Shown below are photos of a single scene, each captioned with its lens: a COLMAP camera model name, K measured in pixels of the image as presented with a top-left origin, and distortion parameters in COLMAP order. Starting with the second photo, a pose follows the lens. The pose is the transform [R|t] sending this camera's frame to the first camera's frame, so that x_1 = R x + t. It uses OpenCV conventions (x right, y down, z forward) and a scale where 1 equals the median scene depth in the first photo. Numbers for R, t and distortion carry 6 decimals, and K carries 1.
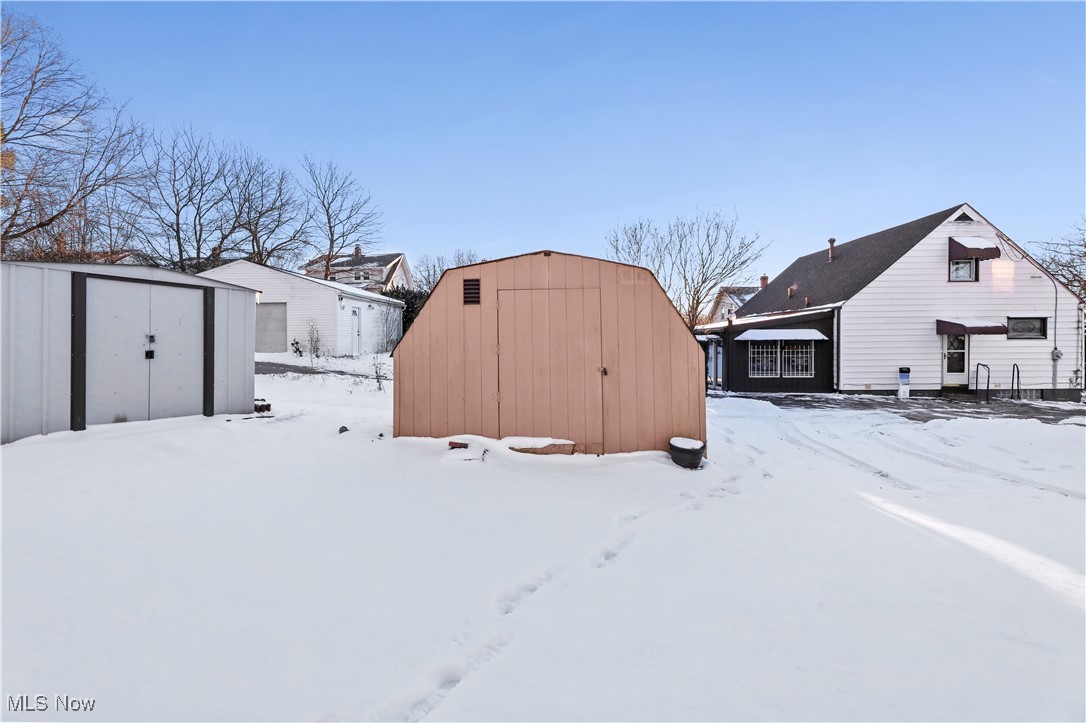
lens RADIAL K [[464.6, 0, 543.4], [0, 464.6, 336.3], [0, 0, 1]] dist [-0.001641, -0.000606]
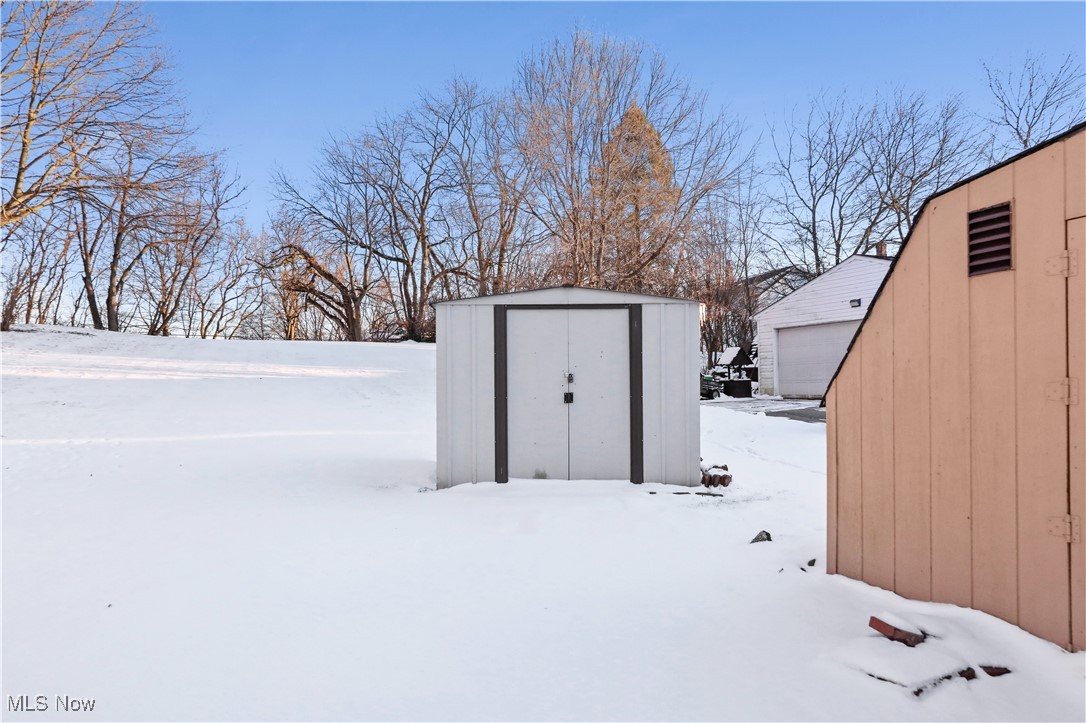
lens RADIAL K [[701.9, 0, 543.0], [0, 701.9, 361.5], [0, 0, 1]] dist [0.003537, 0.001672]
pose [[0.435085, -0.039405, -0.899527, 0.205782], [0.033666, 0.999055, -0.027482, 0.008526], [0.899760, -0.018326, 0.436000, 0.409049]]
